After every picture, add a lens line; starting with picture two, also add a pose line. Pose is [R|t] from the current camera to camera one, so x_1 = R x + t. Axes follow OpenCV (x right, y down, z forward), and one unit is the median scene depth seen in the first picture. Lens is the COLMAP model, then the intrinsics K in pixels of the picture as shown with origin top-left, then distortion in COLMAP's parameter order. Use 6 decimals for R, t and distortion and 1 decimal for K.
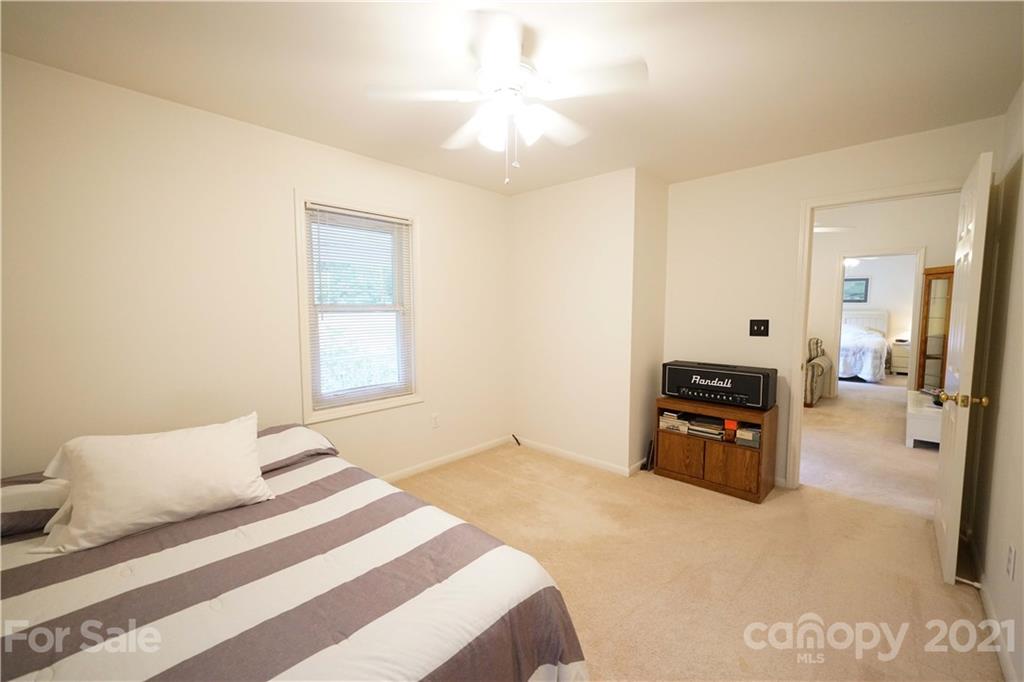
lens RADIAL K [[416.0, 0, 513.8], [0, 416.0, 343.5], [0, 0, 1]] dist [-0.000294, -0.000014]
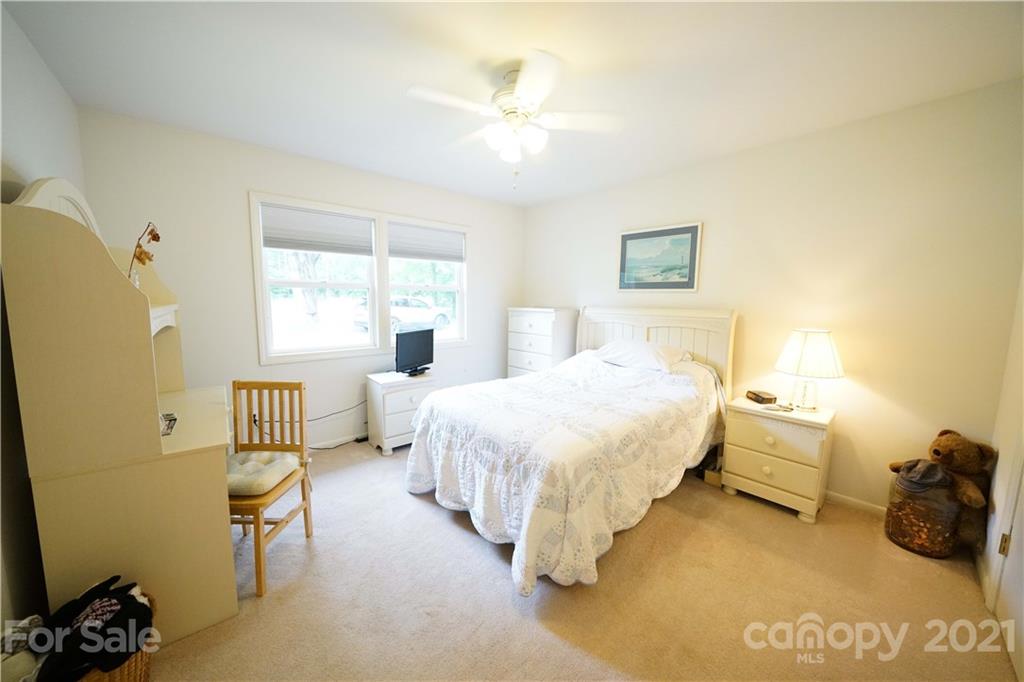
lens RADIAL K [[355.6, 0, 512.0], [0, 355.6, 341.0], [0, 0, 1]] dist [0.009457, 0.000057]
pose [[0.995629, 0.024449, -0.090138, 0.730167], [-0.021424, 0.999179, 0.034372, -0.058835], [0.090905, -0.032291, 0.995336, 0.665120]]
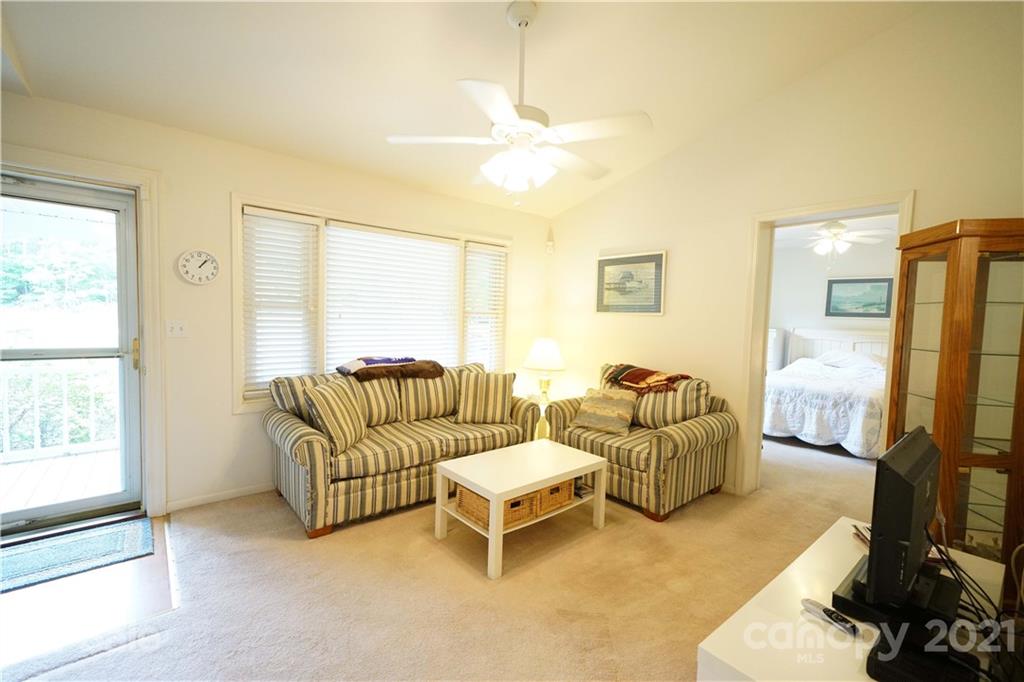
lens RADIAL K [[432.7, 0, 512.0], [0, 432.7, 341.0], [0, 0, 1]] dist [-0.000276, -0.000016]
pose [[0.990181, 0.034753, -0.135403, 0.395862], [-0.039043, 0.998812, -0.029156, -0.024716], [0.134229, 0.034156, 0.990362, 0.302745]]
